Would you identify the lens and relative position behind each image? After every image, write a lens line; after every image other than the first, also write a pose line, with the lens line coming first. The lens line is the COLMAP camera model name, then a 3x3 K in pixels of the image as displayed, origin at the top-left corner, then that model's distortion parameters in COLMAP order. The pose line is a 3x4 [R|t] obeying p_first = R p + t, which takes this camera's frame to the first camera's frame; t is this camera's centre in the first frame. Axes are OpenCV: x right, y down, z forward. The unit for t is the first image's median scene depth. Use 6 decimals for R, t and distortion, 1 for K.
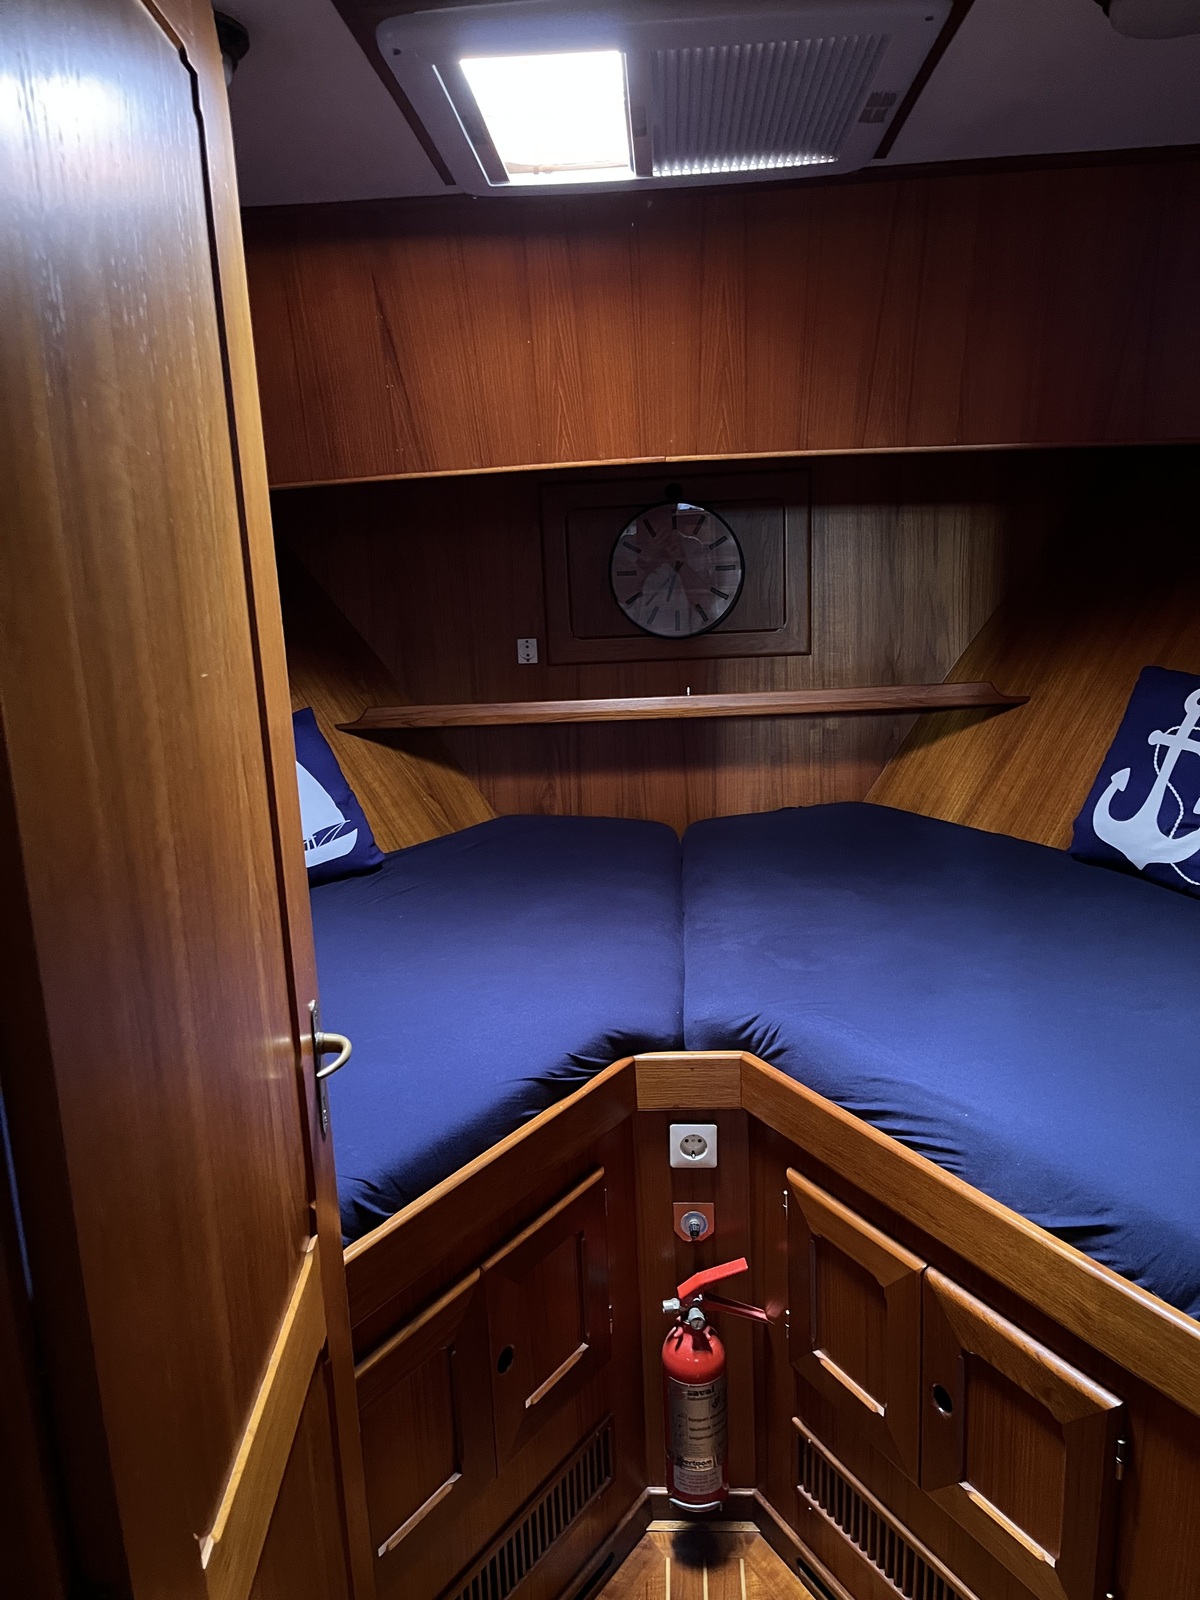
lens RADIAL K [[1210.1, 0, 595.9], [0, 1210.1, 796.8], [0, 0, 1]] dist [0.061838, -0.090724]
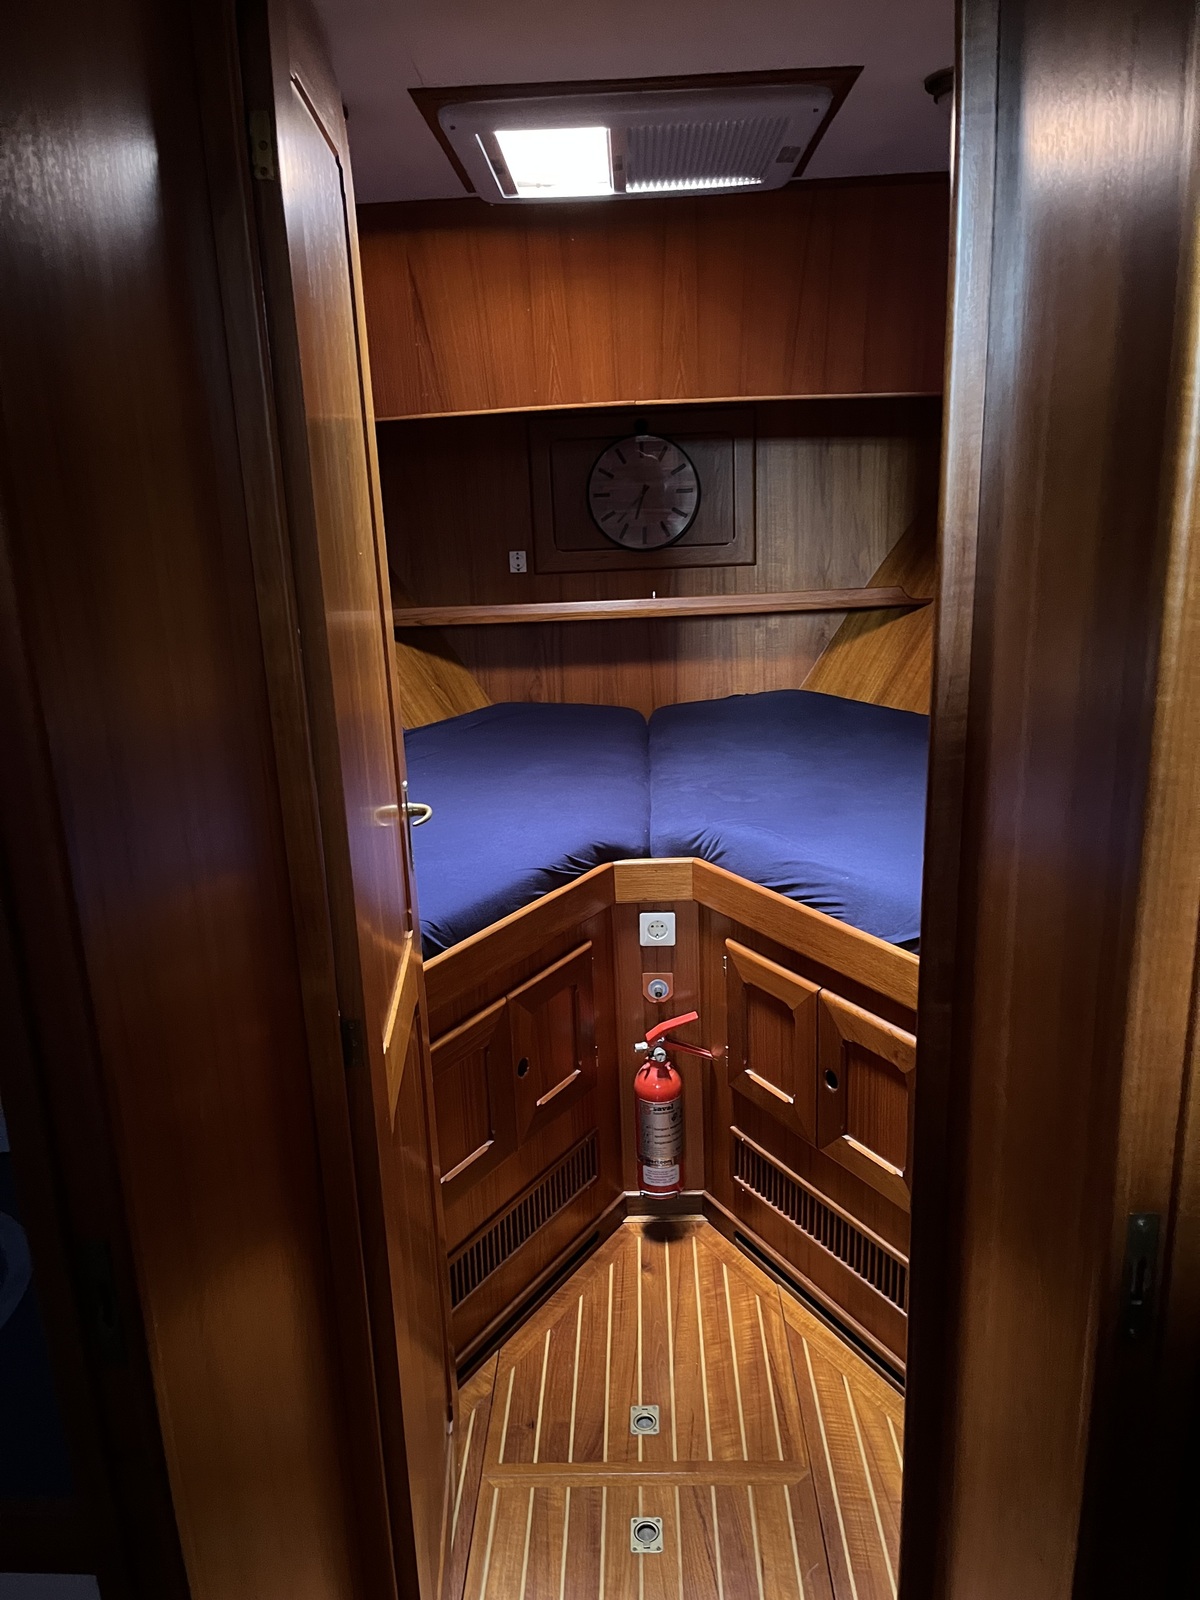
lens RADIAL K [[1210.1, 0, 601.2], [0, 1210.1, 804.9], [0, 0, 1]] dist [0.061838, -0.090724]
pose [[0.999438, -0.006716, 0.032833, -0.024895], [0.004557, 0.997849, 0.065391, 0.062591], [-0.033201, -0.065205, 0.997319, -0.318352]]
